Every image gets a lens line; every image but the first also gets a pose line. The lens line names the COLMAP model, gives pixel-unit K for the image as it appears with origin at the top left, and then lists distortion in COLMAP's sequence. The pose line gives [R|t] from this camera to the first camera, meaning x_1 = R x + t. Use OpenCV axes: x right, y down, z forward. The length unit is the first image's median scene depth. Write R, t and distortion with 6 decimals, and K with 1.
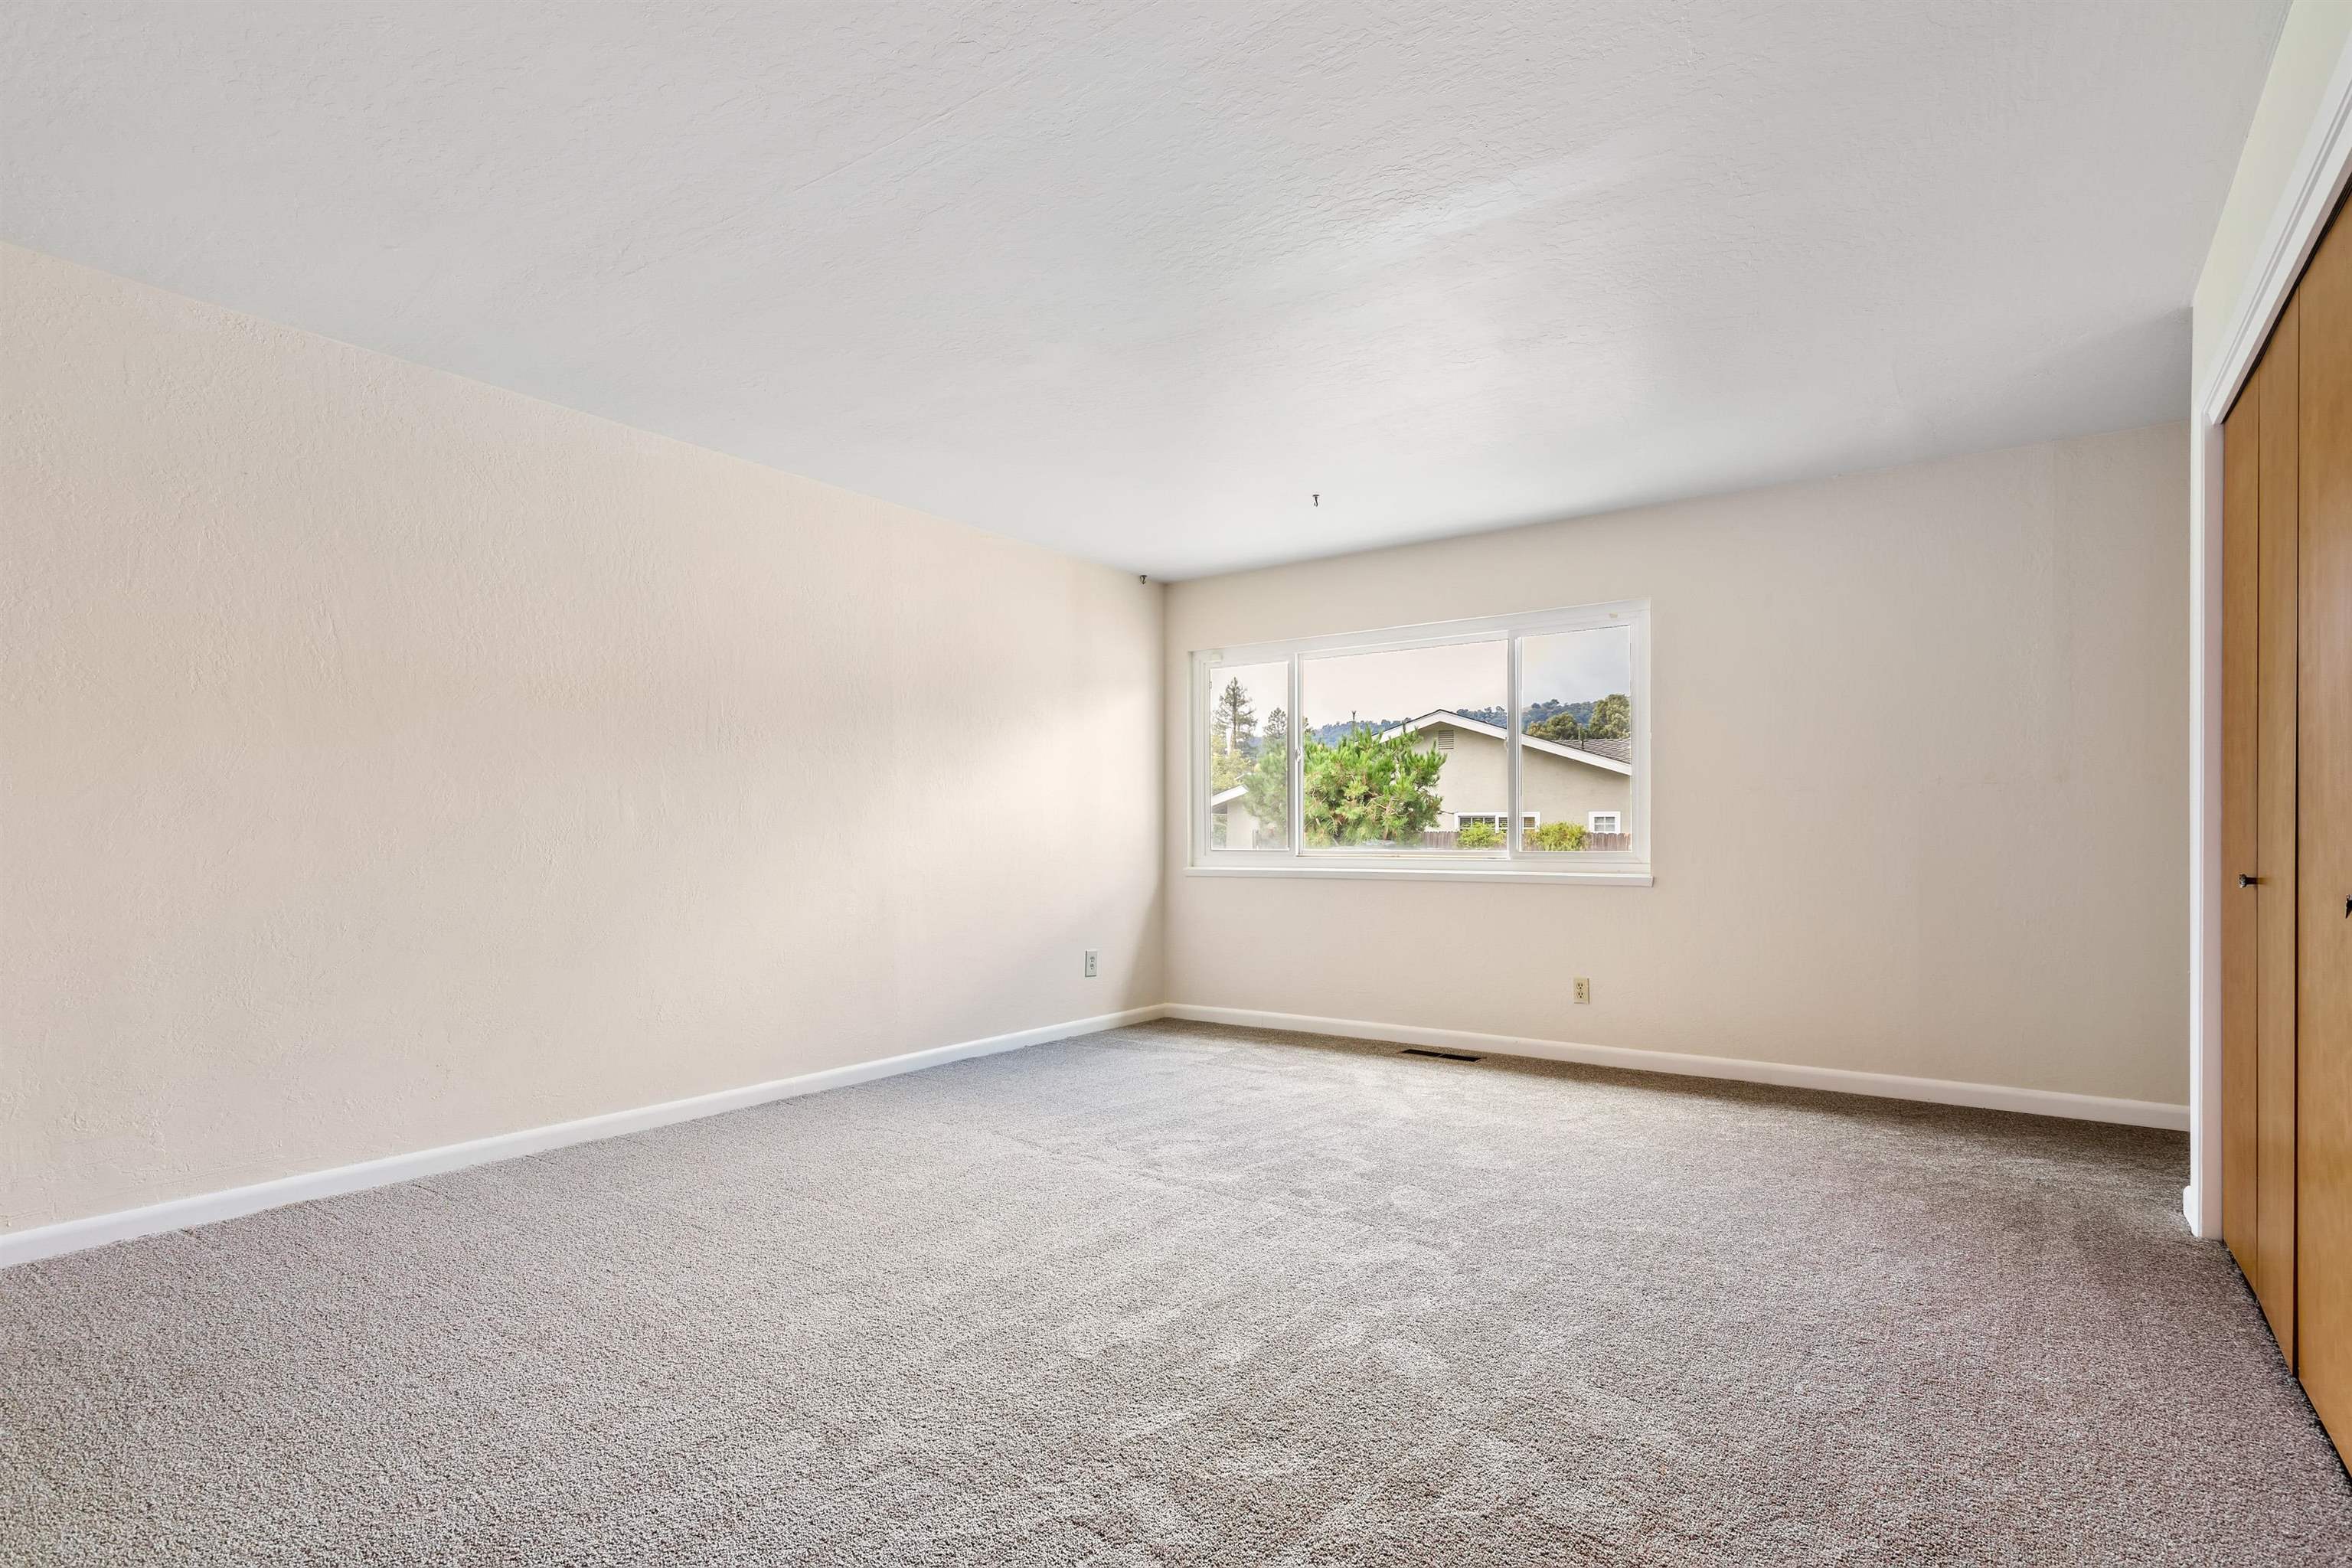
lens RADIAL K [[1180.2, 0, 1188.3], [0, 1180.2, 807.9], [0, 0, 1]] dist [0.002791, 0.000526]
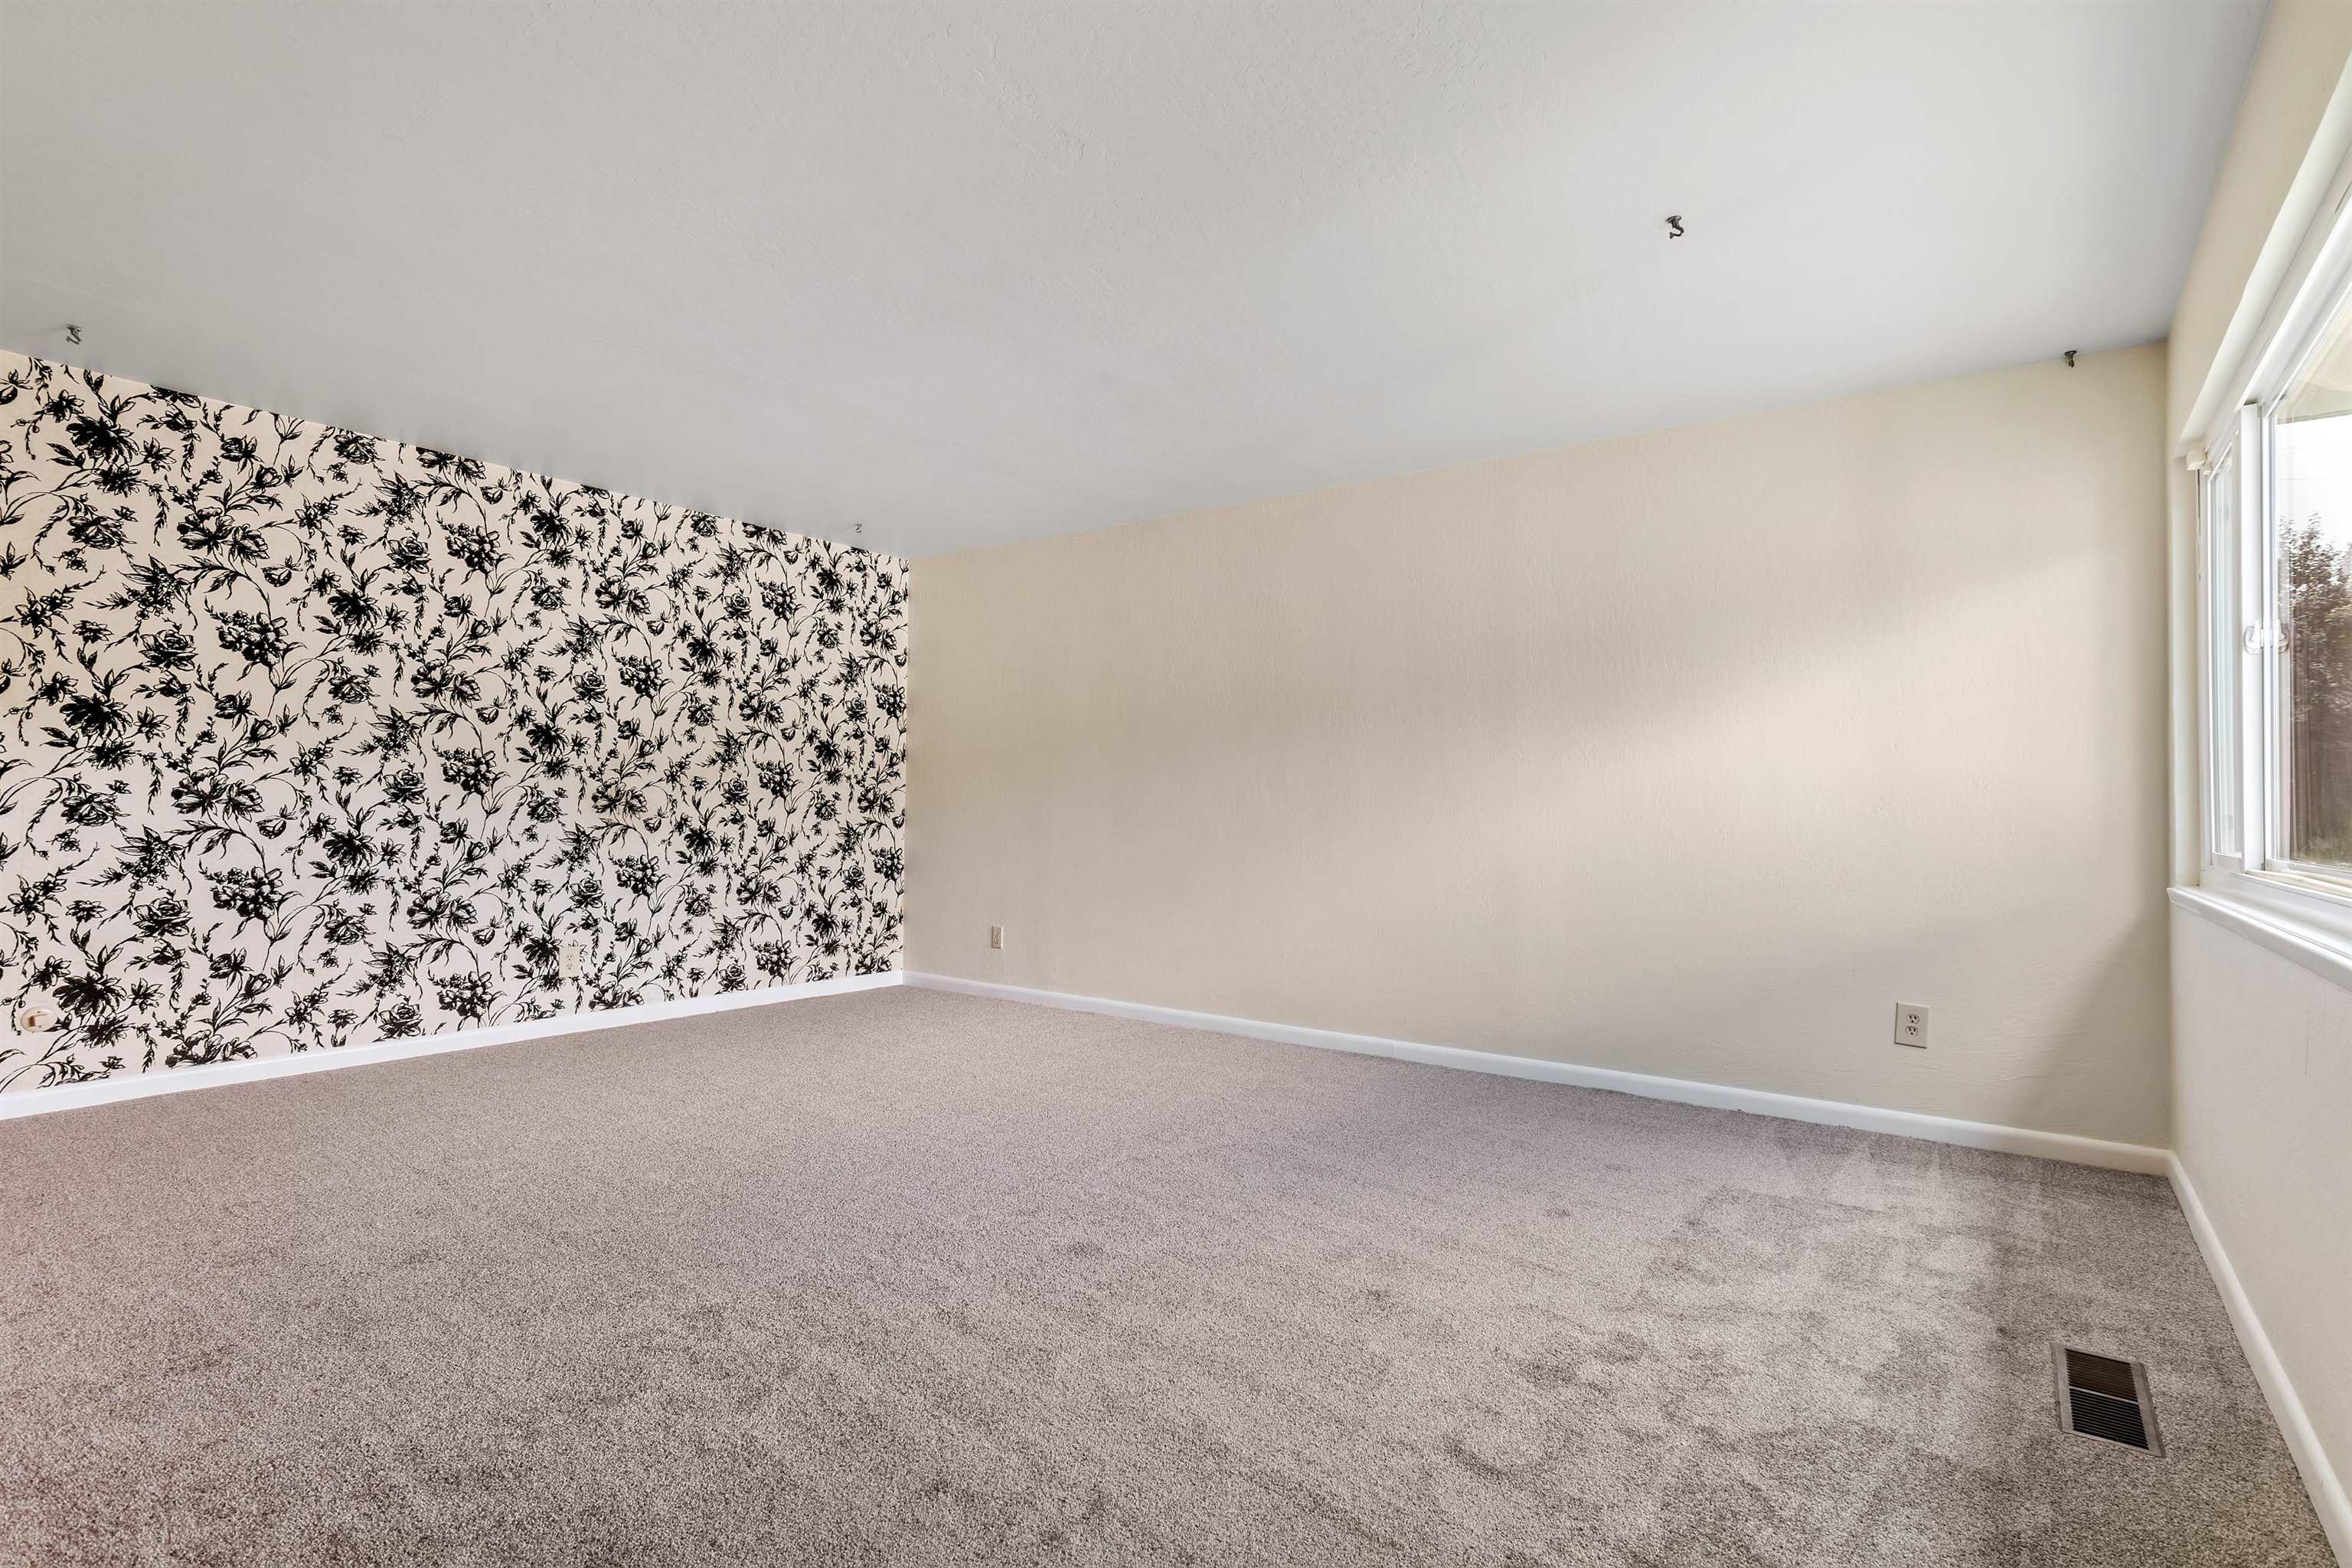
lens RADIAL K [[1133.2, 0, 1185.9], [0, 1133.2, 802.7], [0, 0, 1]] dist [-0.001295, 0.000984]
pose [[-0.022313, 0.009360, -0.999707, 0.589907], [0.027691, 0.999578, 0.008741, -0.005753], [0.999367, -0.027488, -0.022563, 0.680057]]
